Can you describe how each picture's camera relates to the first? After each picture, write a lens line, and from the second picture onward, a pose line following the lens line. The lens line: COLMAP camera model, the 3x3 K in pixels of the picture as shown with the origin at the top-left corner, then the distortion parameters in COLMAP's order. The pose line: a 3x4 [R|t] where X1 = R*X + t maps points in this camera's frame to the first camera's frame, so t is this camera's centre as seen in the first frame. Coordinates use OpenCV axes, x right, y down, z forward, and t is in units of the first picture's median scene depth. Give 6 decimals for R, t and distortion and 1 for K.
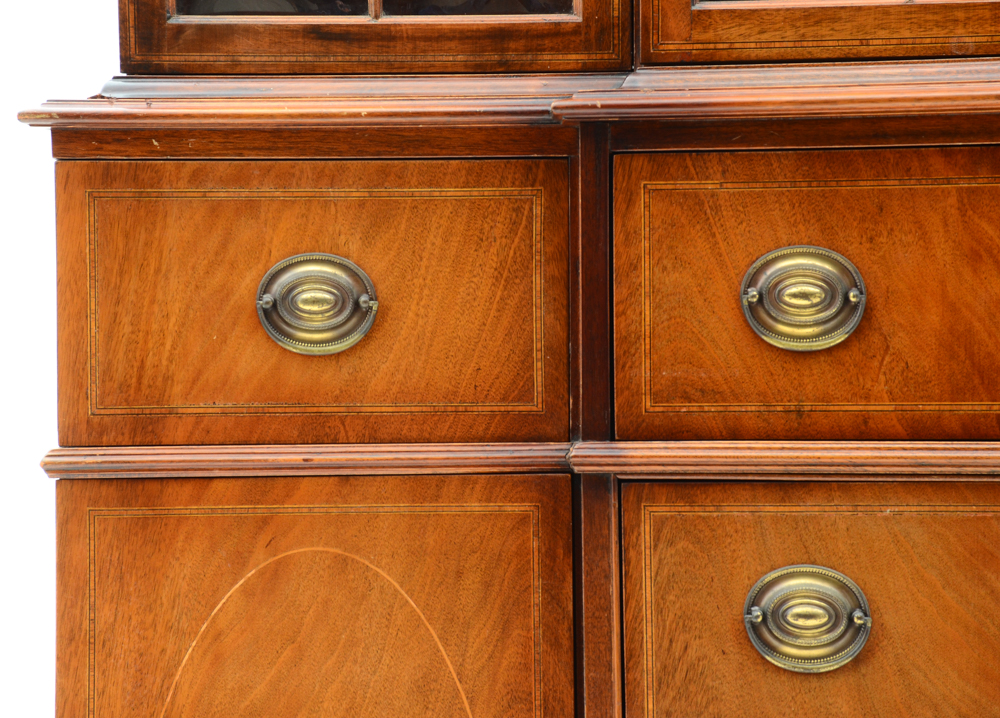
lens RADIAL K [[3700.8, 0, 466.5], [0, 3700.8, 380.9], [0, 0, 1]] dist [1.166602, 0.000000]
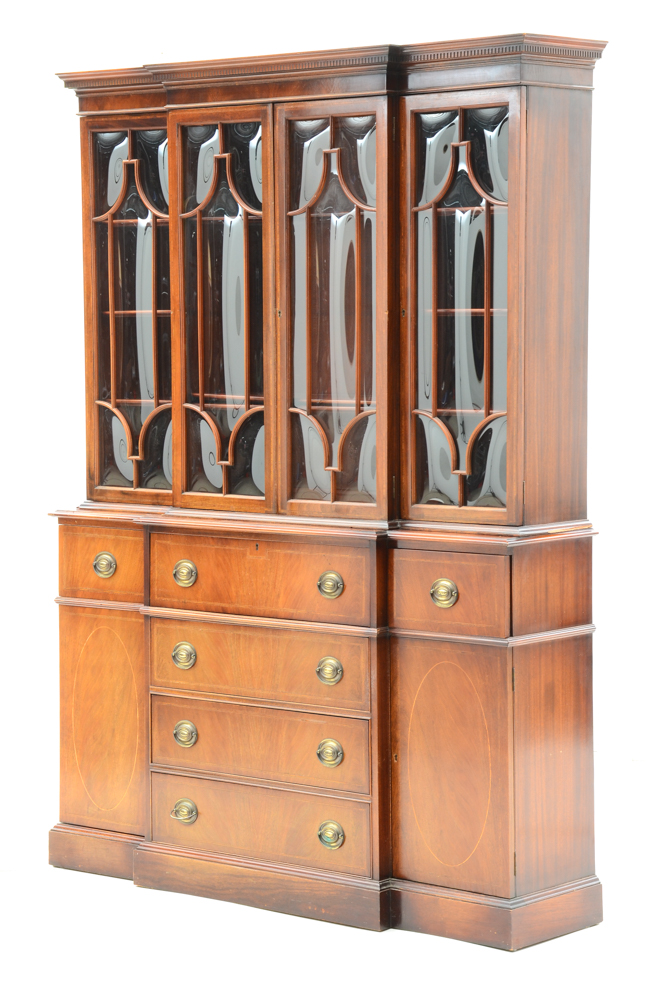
lens RADIAL K [[2686.1, 0, 331.7], [0, 2686.1, 510.0], [0, 0, 1]] dist [0.597944, 0.000000]
pose [[0.782755, 0.052931, -0.620075, 1.904536], [-0.007232, 0.997083, 0.075983, -0.295741], [0.622288, -0.054992, 0.780854, -1.064396]]
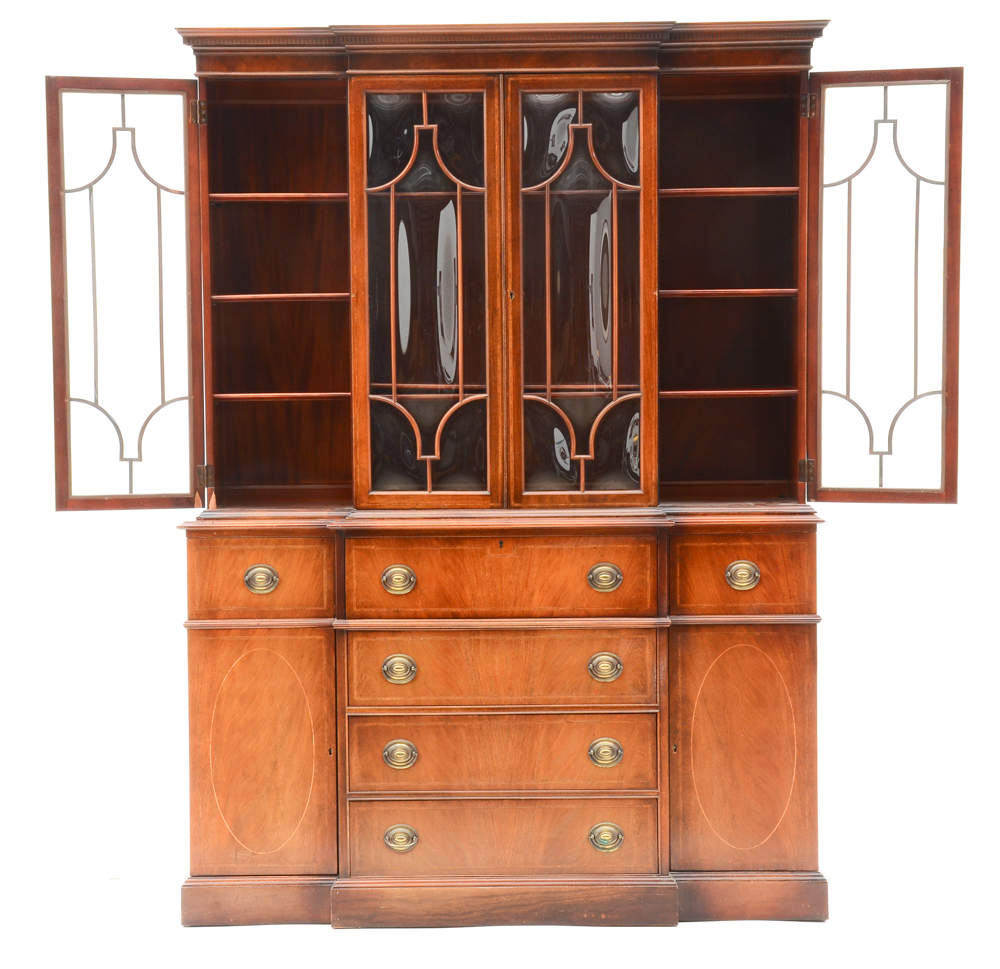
lens RADIAL K [[2602.3, 0, 496.3], [0, 2602.3, 509.7], [0, 0, 1]] dist [0.250523, 0.000000]
pose [[0.999661, -0.001650, 0.026000, 0.116705], [0.000018, 0.998035, 0.062664, -0.239081], [-0.026052, -0.062643, 0.997696, -1.442907]]
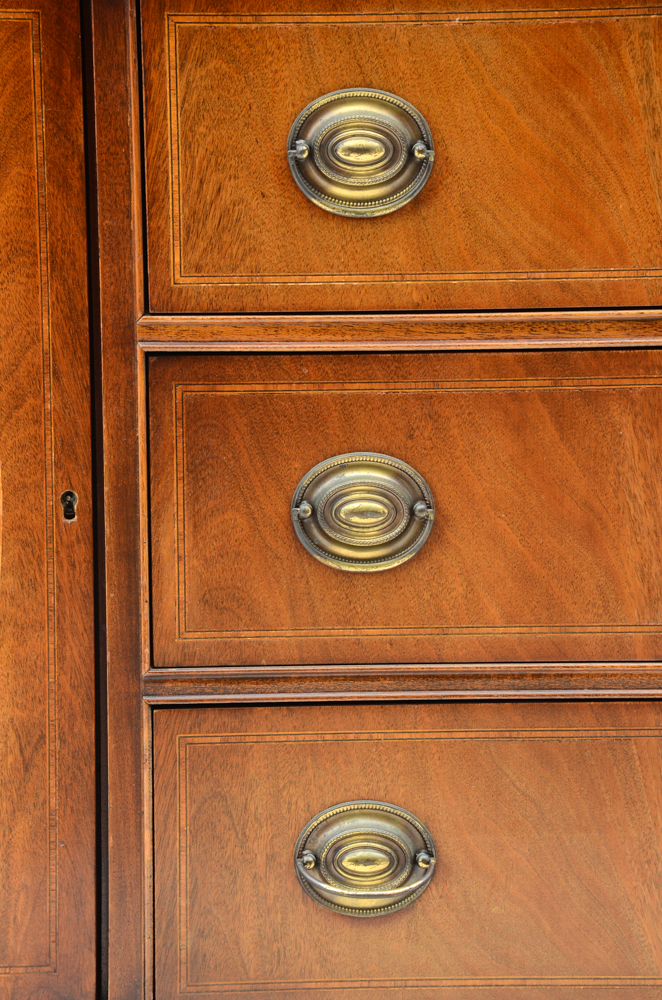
lens RADIAL K [[5211.1, 0, 345.9], [0, 5211.1, 518.6], [0, 0, 1]] dist [2.441475, 0.000000]
pose [[0.998190, -0.008068, 0.059599, 0.015630], [0.000016, 0.990996, 0.133892, -0.013928], [-0.060142, -0.133649, 0.989202, -0.183341]]
